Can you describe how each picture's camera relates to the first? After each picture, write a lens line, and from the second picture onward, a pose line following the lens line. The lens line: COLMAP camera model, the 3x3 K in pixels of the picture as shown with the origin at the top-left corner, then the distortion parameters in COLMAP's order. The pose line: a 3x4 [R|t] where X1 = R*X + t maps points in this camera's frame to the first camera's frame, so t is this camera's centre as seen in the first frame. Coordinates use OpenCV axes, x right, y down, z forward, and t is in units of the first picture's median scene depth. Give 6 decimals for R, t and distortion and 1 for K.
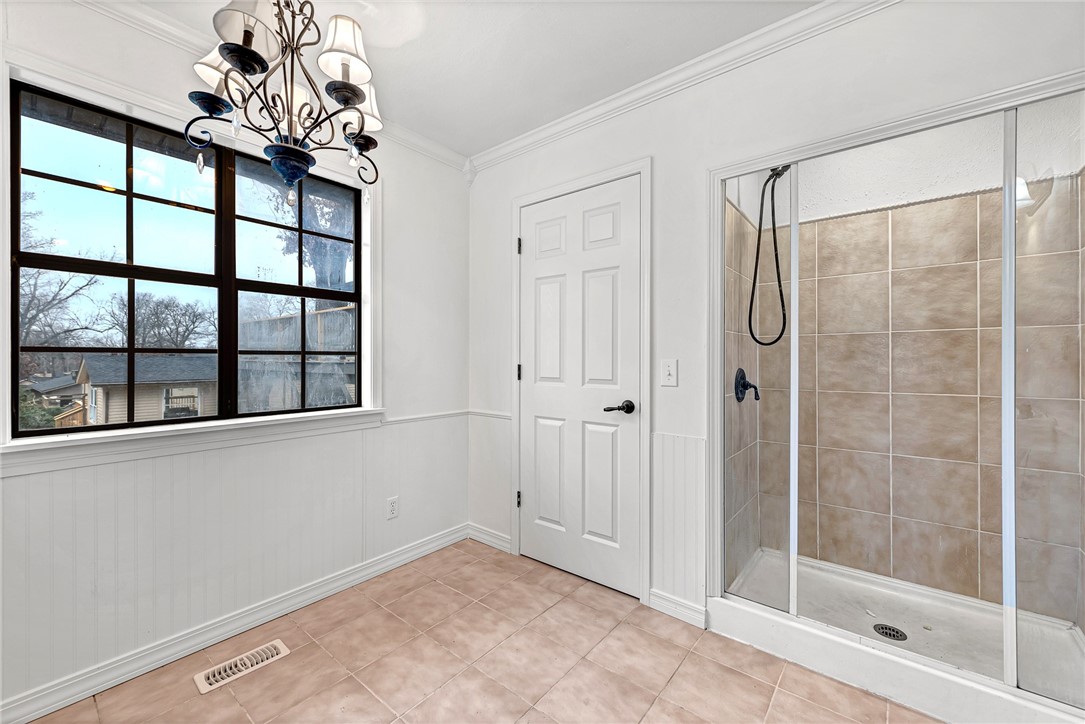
lens RADIAL K [[435.7, 0, 539.5], [0, 435.7, 360.9], [0, 0, 1]] dist [0.007950, -0.001370]
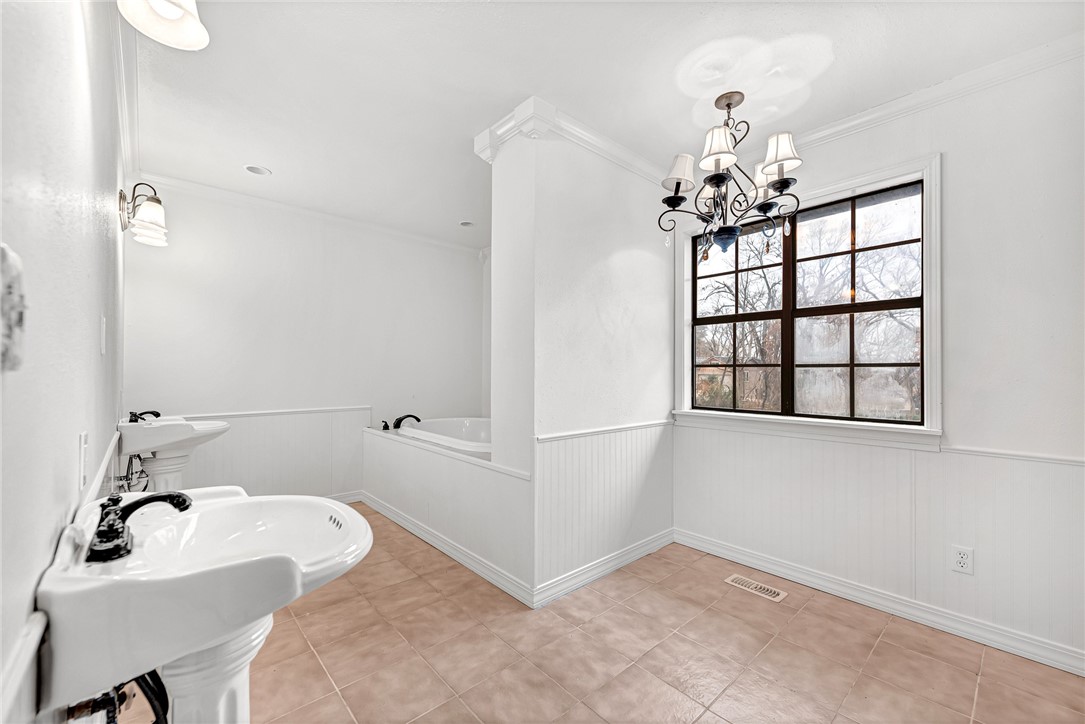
lens RADIAL K [[435.7, 0, 543.8], [0, 435.7, 369.8], [0, 0, 1]] dist [0.007950, -0.001370]
pose [[-0.150504, -0.003372, -0.988604, 0.696889], [-0.007274, 0.999971, -0.002303, 0.000647], [0.988583, 0.006844, -0.150524, 0.455374]]
